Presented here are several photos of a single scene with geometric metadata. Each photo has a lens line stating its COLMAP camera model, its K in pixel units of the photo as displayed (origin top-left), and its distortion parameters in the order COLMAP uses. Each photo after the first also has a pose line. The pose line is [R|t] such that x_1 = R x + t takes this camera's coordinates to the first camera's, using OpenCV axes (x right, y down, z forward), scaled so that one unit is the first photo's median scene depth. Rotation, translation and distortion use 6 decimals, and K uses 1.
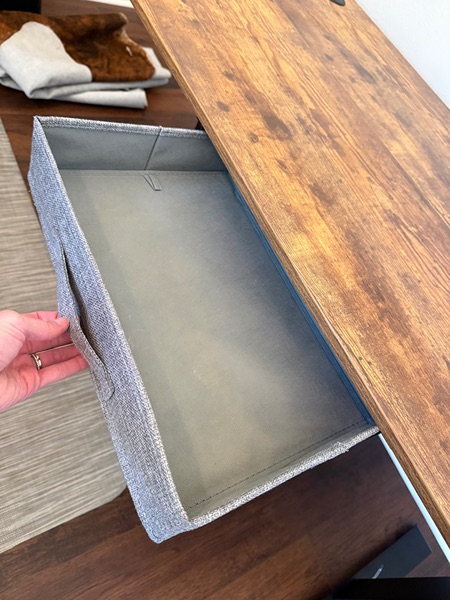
lens RADIAL K [[423.1, 0, 223.7], [0, 423.1, 297.9], [0, 0, 1]] dist [0.008146, -0.026716]
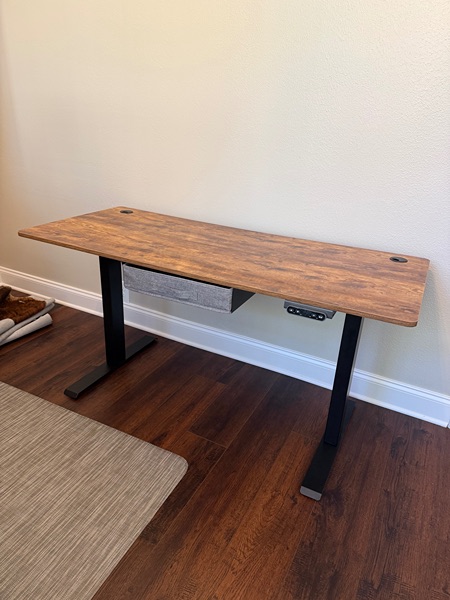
lens RADIAL K [[423.1, 0, 226.1], [0, 423.1, 301.4], [0, 0, 1]] dist [0.008146, -0.026716]
pose [[0.766001, -0.527319, 0.367663, -0.364912], [0.632440, 0.720641, -0.284071, 0.516711], [-0.115157, 0.450124, 0.885510, -0.721781]]
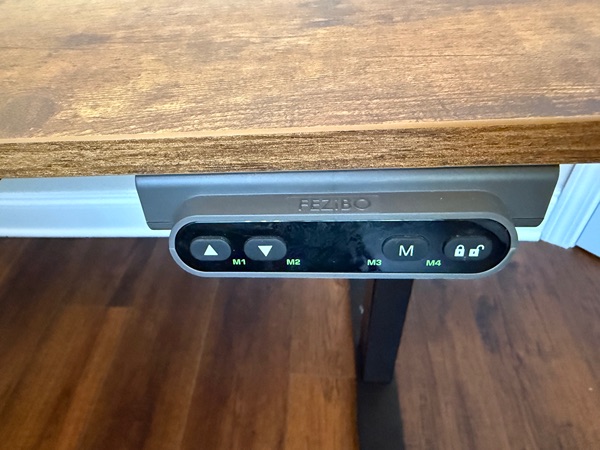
lens RADIAL K [[423.1, 0, 262.9], [0, 423.1, 222.5], [0, 0, 1]] dist [0.008146, -0.026716]
pose [[0.460415, -0.839876, 0.287446, 0.188045], [0.858852, 0.503335, 0.095009, 0.305254], [-0.224477, 0.203130, 0.953073, 0.200816]]
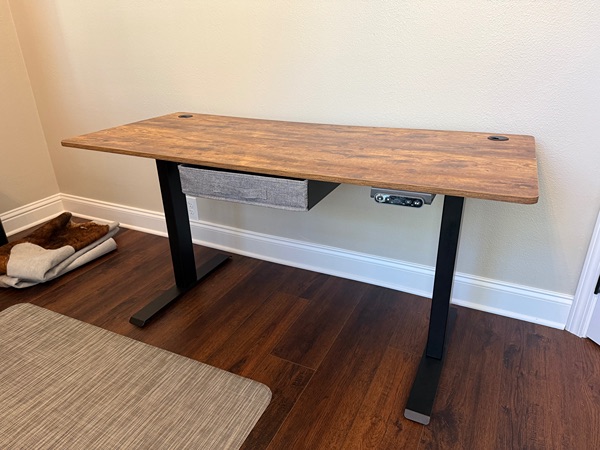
lens RADIAL K [[423.1, 0, 300.5], [0, 423.1, 225.0], [0, 0, 1]] dist [0.008146, -0.026716]
pose [[0.730764, -0.582372, 0.356128, -0.318228], [0.679170, 0.672739, -0.293514, 0.516666], [-0.068647, 0.456361, 0.887143, -0.501287]]
